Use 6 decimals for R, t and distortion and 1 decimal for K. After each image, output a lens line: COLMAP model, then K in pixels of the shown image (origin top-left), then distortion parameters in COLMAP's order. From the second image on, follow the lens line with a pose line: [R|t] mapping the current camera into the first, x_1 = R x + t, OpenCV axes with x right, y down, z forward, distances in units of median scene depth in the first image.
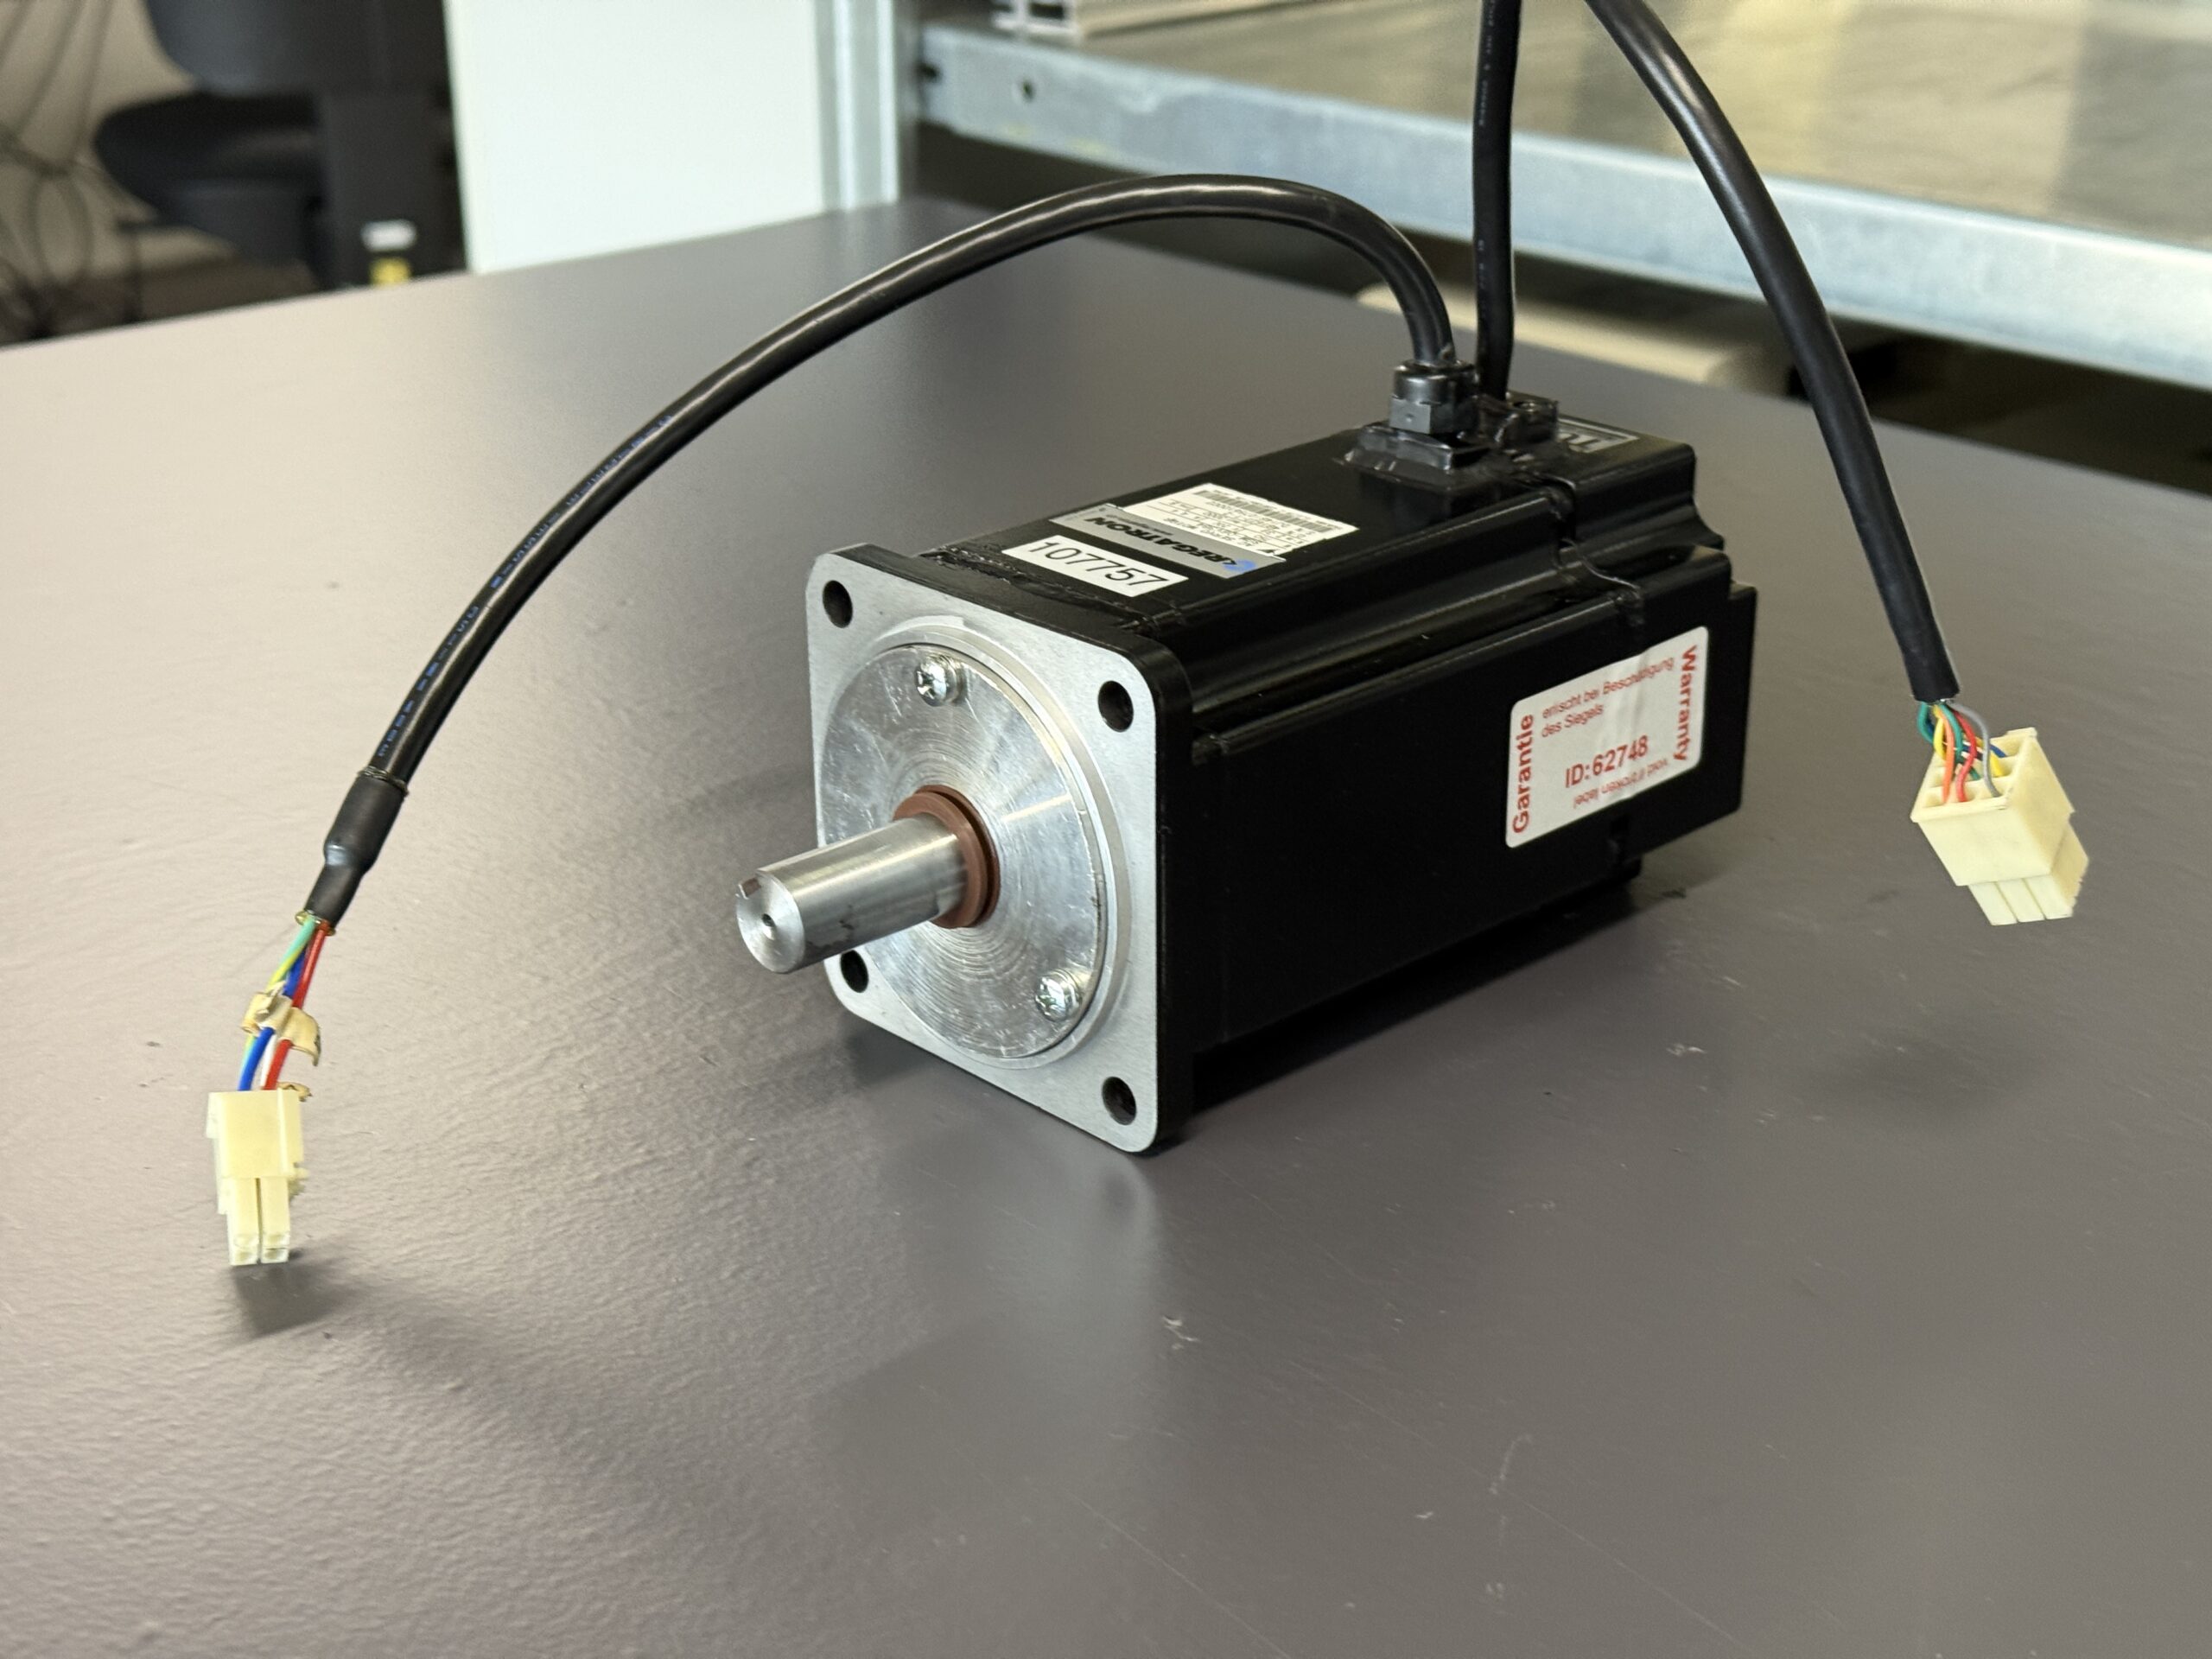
lens RADIAL K [[3165.2, 0, 1106.0], [0, 3165.2, 829.5], [0, 0, 1]] dist [0.220545, -0.507512]
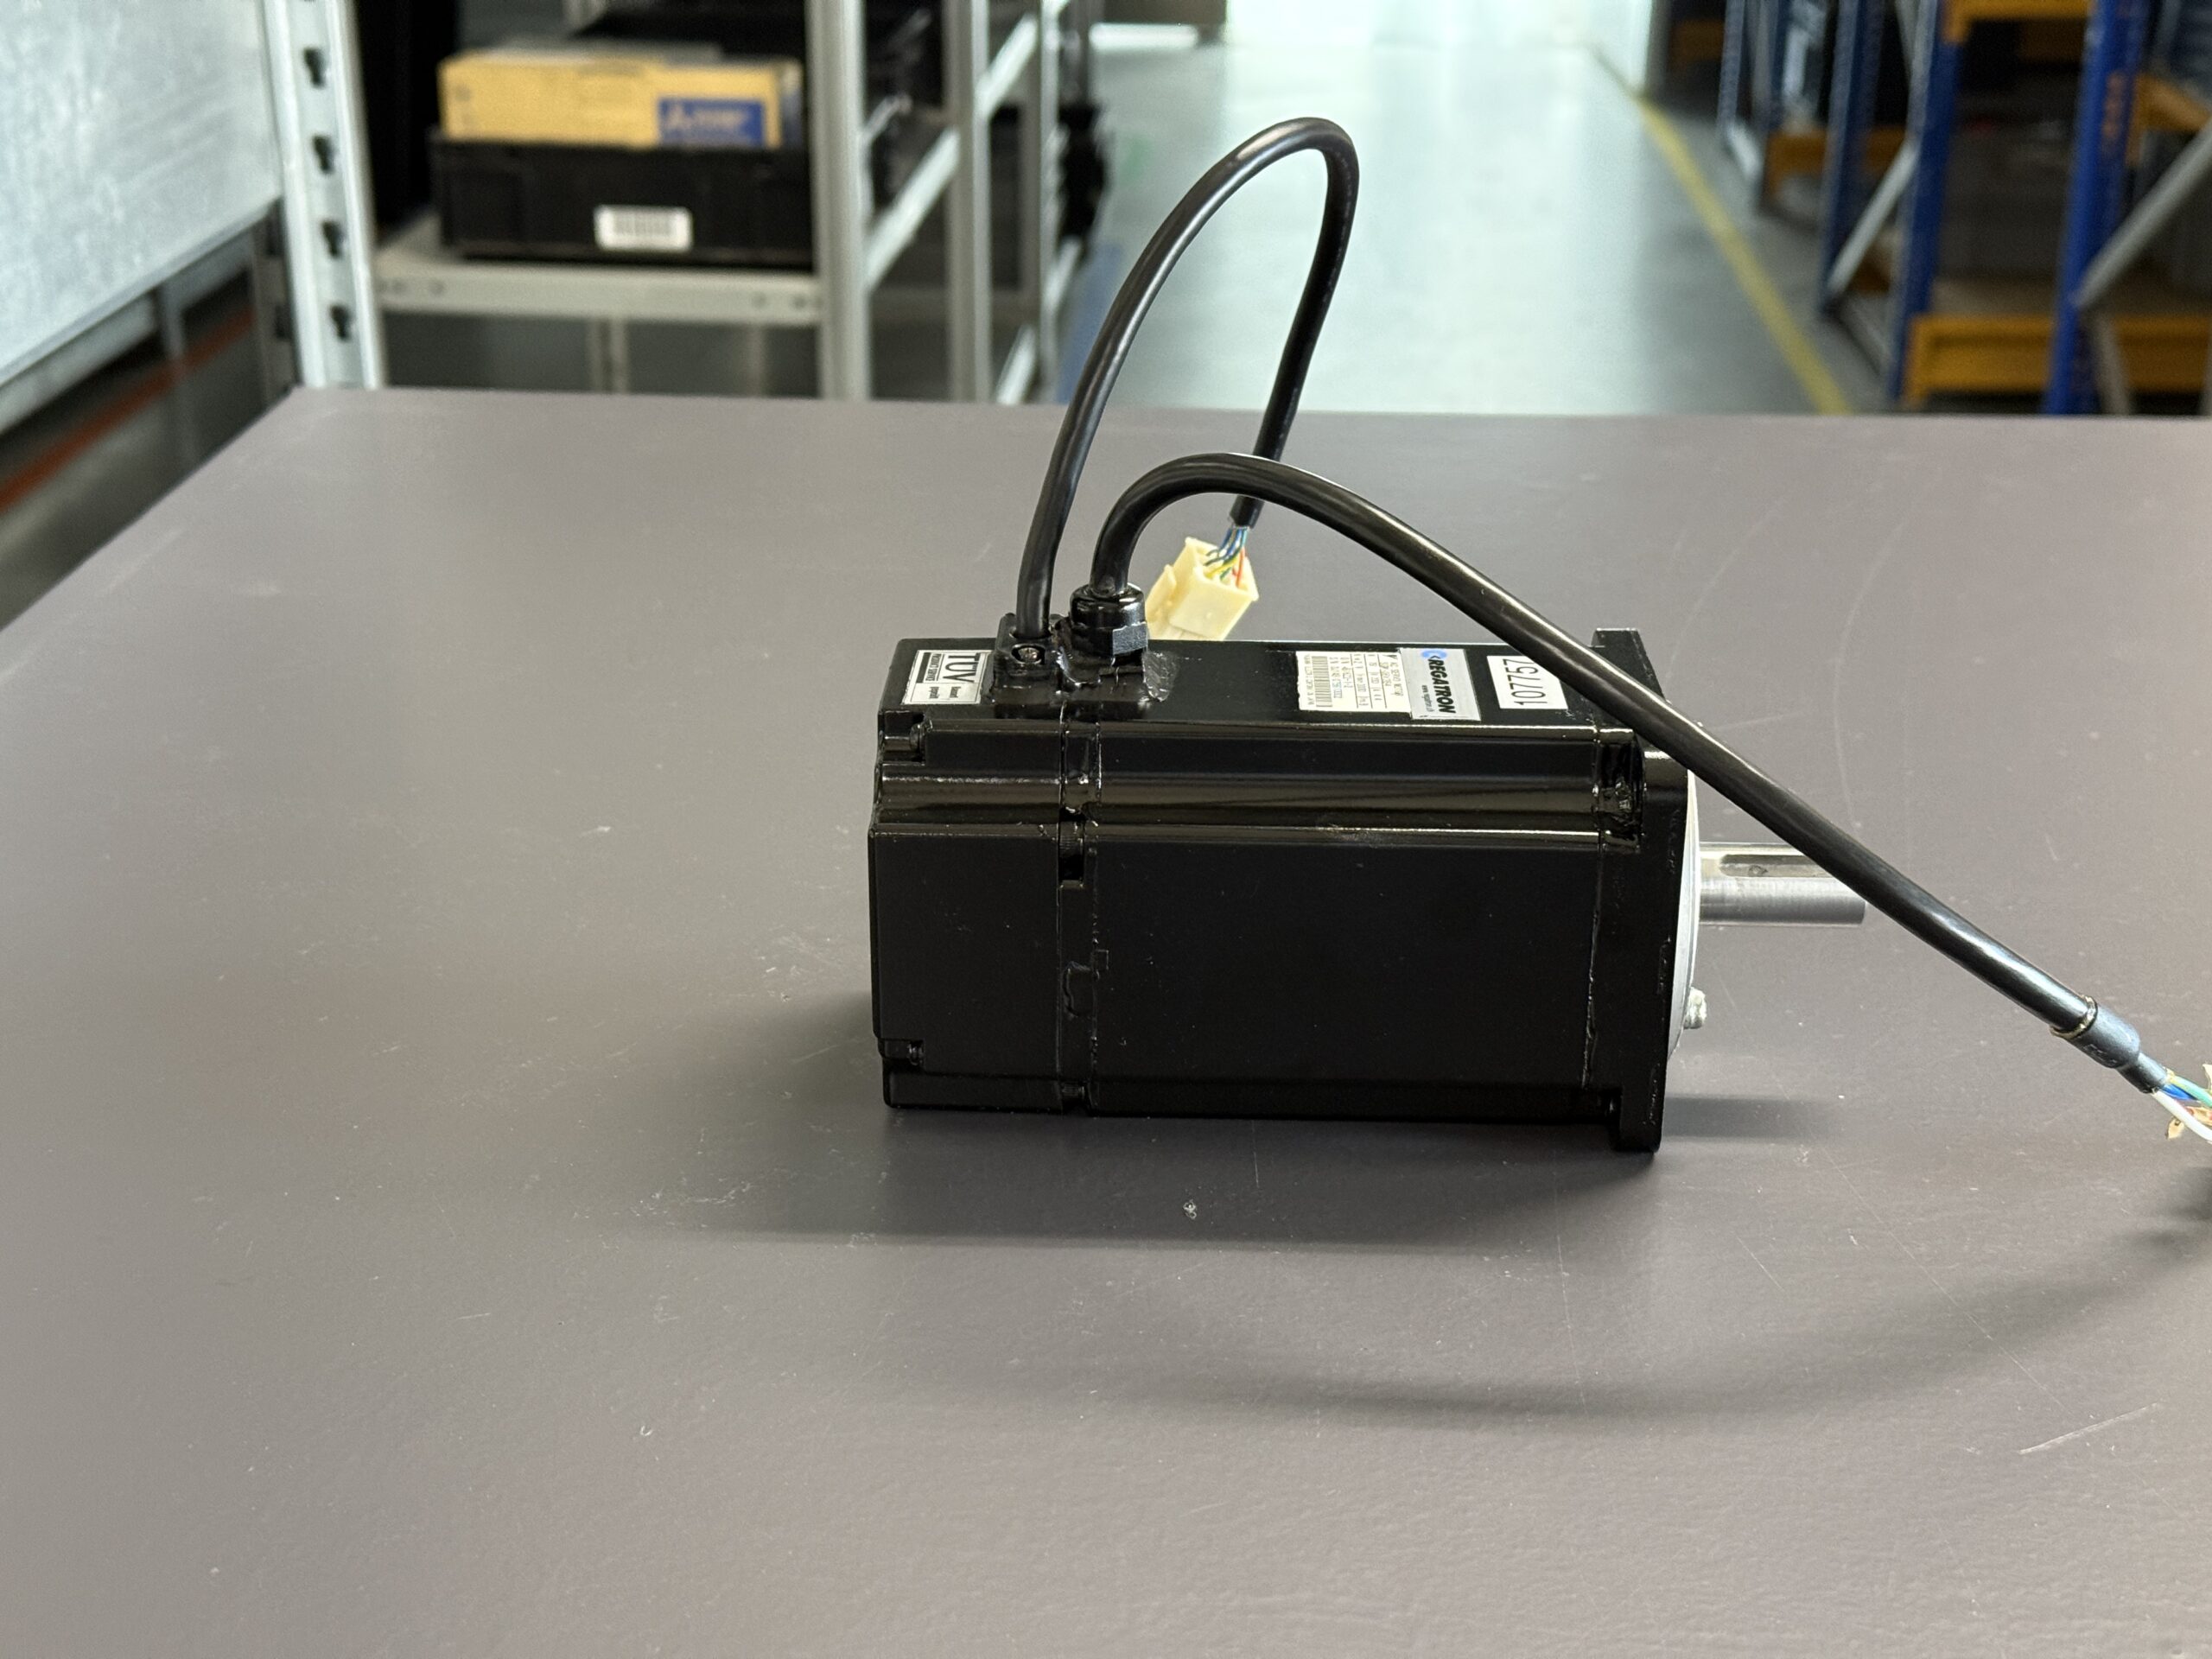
lens RADIAL K [[3165.2, 0, 1106.0], [0, 3165.2, 829.5], [0, 0, 1]] dist [0.220545, -0.507512]
pose [[-0.704618, -0.270669, 0.655935, -0.653521], [0.270690, 0.751957, 0.601072, -0.757885], [-0.655927, 0.601081, -0.456575, 1.573599]]
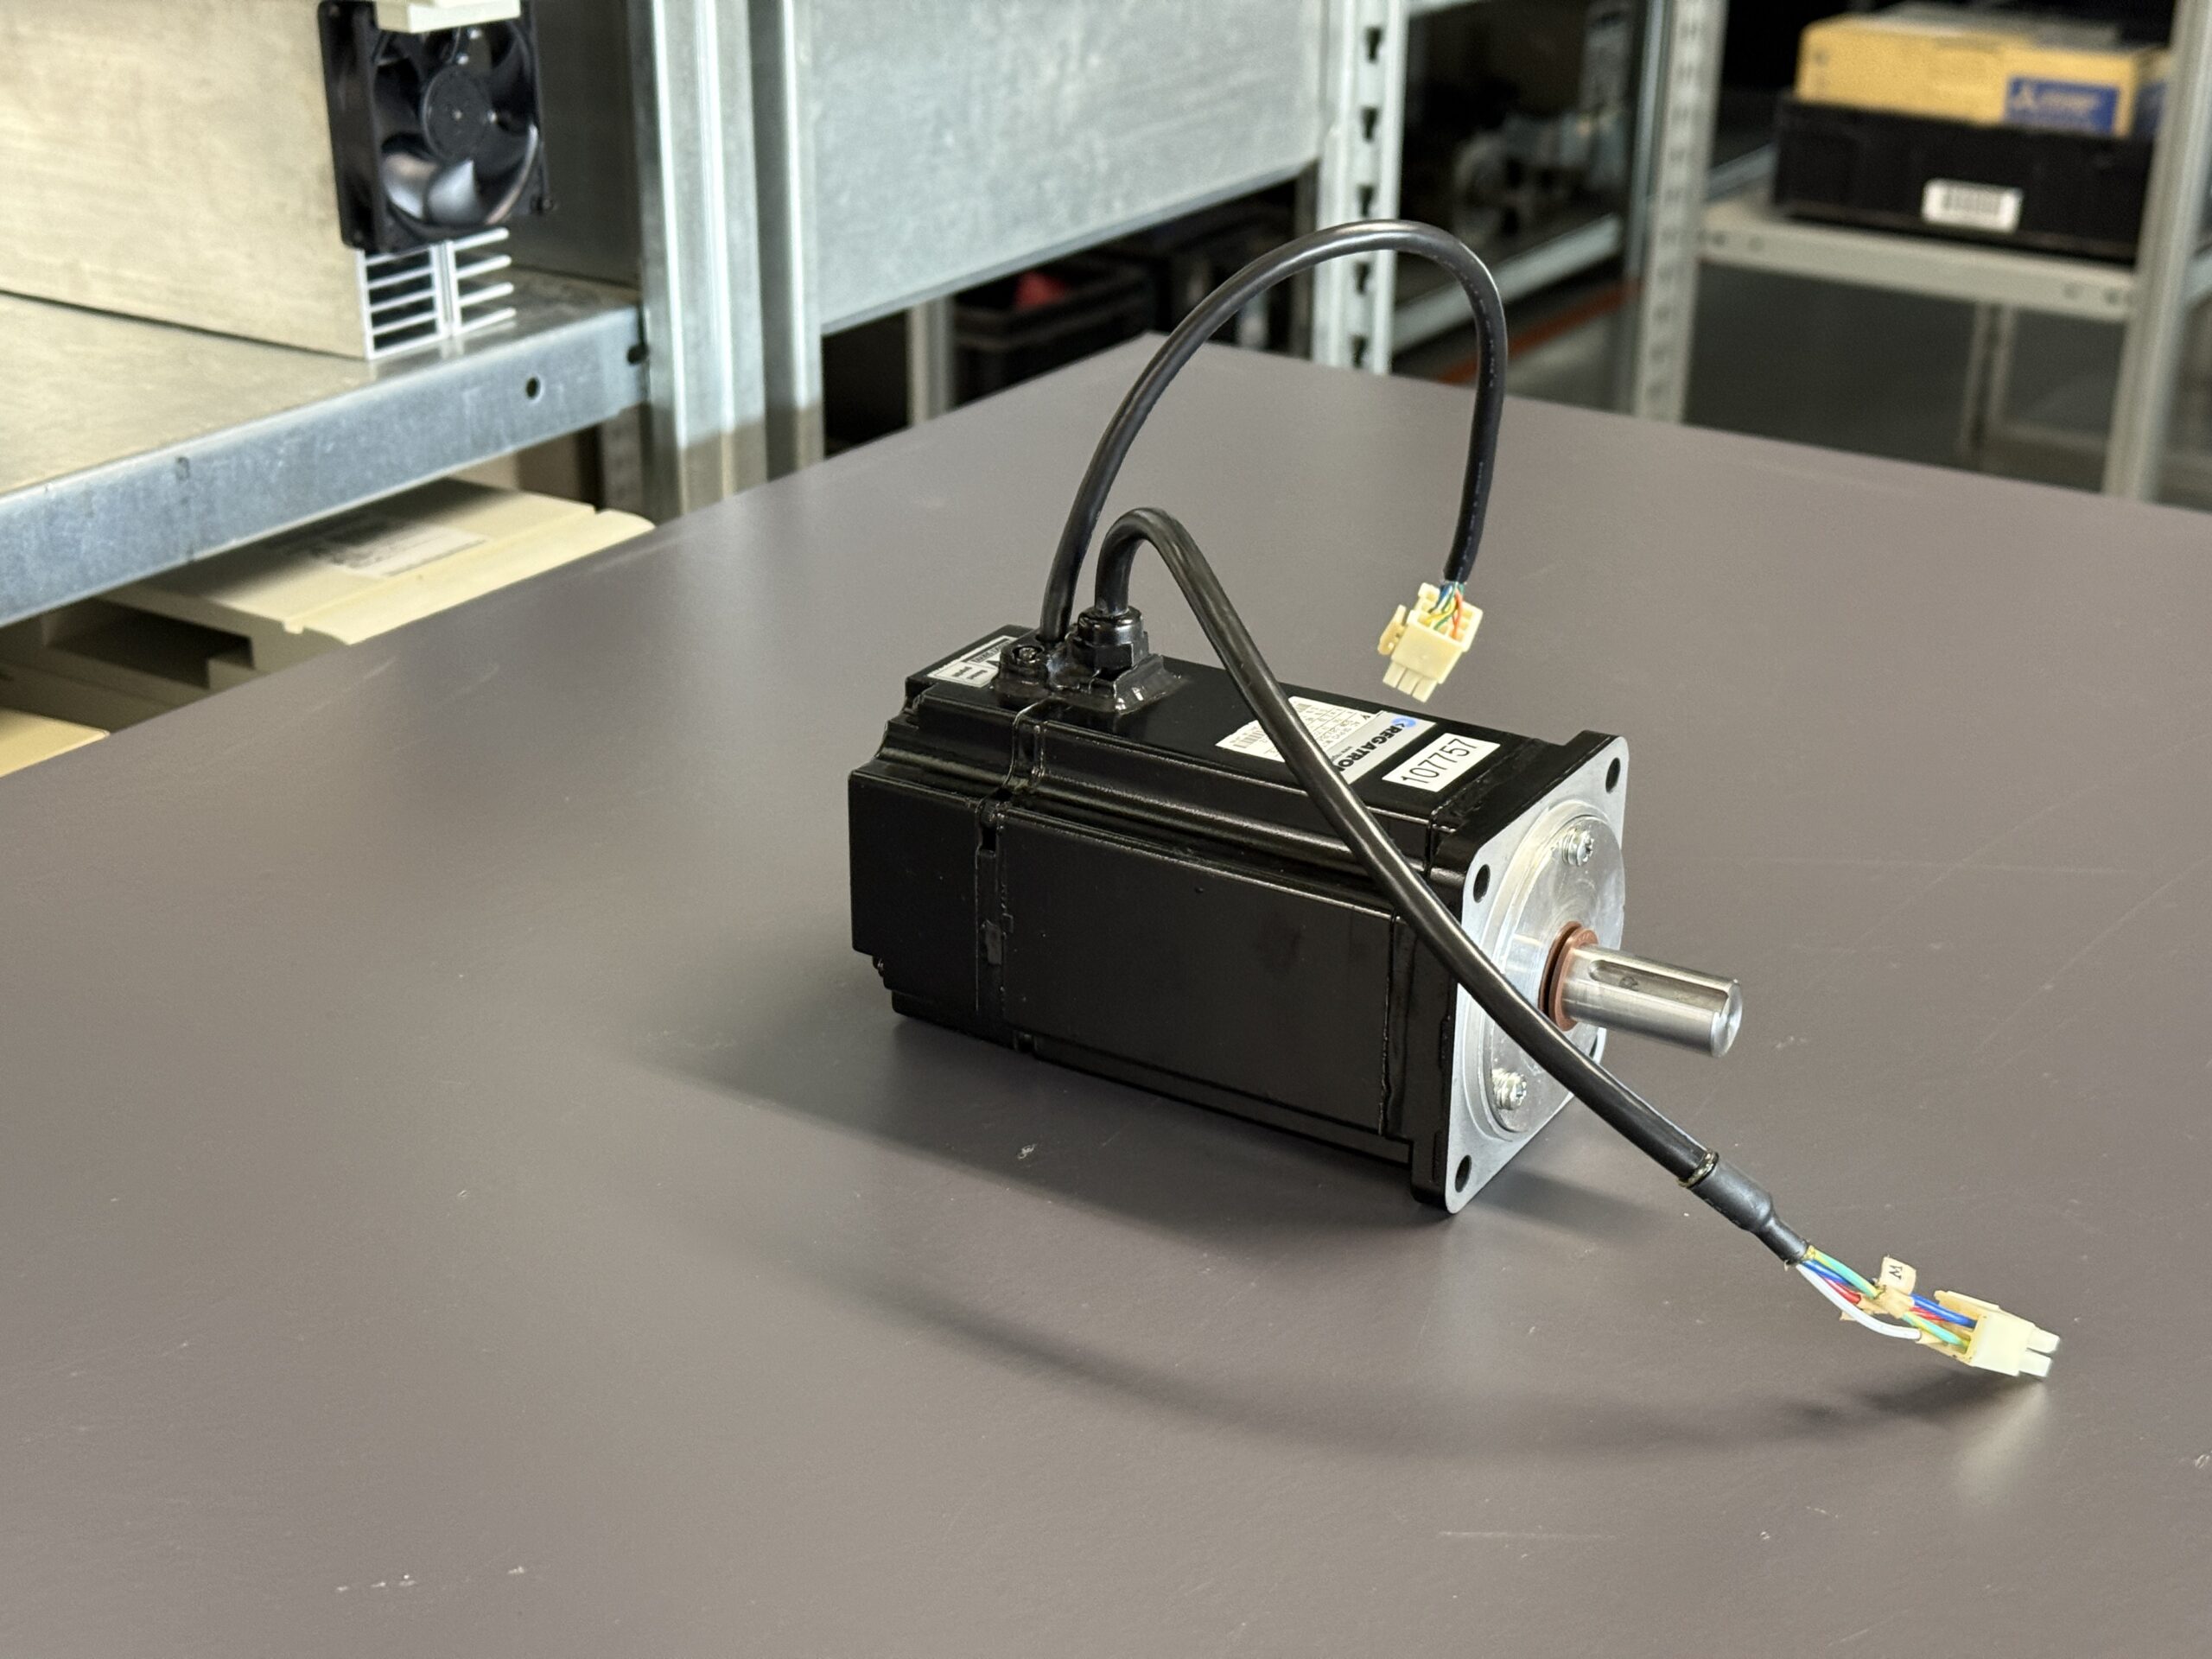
lens RADIAL K [[3165.2, 0, 1106.0], [0, 3165.2, 829.5], [0, 0, 1]] dist [0.220545, -0.507512]
pose [[-0.261369, -0.391153, 0.882432, -1.058505], [0.362541, 0.807493, 0.465317, -0.672803], [-0.894567, 0.441537, -0.069245, 1.139946]]
